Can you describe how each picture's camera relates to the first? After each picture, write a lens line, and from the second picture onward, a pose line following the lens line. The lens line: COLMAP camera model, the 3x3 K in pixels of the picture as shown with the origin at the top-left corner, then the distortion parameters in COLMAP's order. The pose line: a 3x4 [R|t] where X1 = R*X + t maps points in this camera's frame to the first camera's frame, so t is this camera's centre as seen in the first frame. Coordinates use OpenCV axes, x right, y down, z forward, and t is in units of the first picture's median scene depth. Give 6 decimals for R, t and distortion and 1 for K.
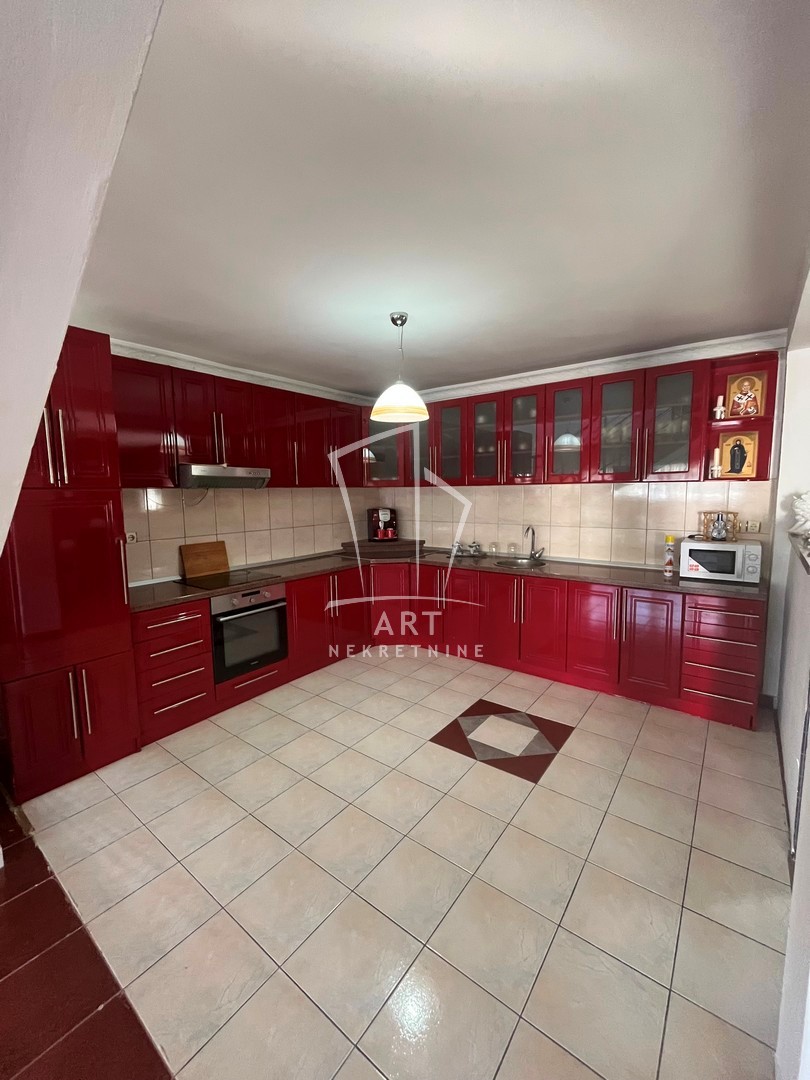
lens RADIAL K [[439.2, 0, 407.2], [0, 439.2, 536.2], [0, 0, 1]] dist [0.001101, 0.000025]
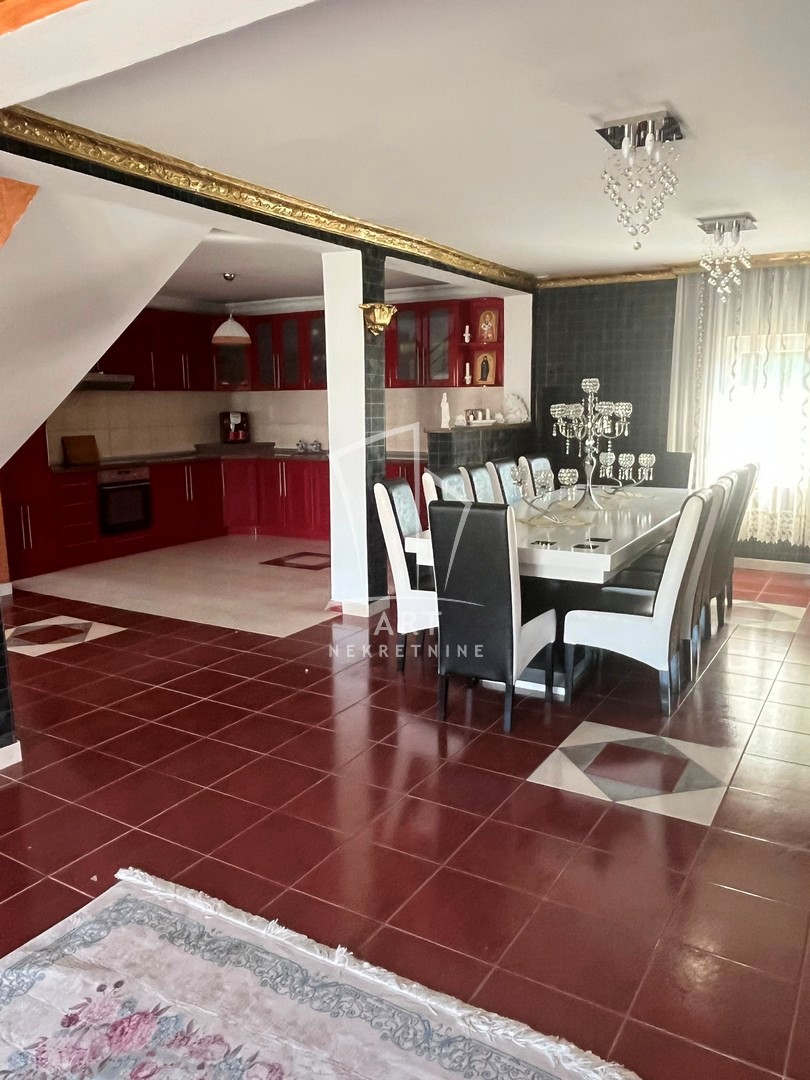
lens RADIAL K [[800.1, 0, 406.2], [0, 800.1, 539.2], [0, 0, 1]] dist [-0.012215, -0.001931]
pose [[0.994131, -0.014964, 0.107139, 0.177708], [0.008172, 0.997945, 0.063558, 0.150529], [-0.107870, -0.062309, 0.992210, -1.179278]]
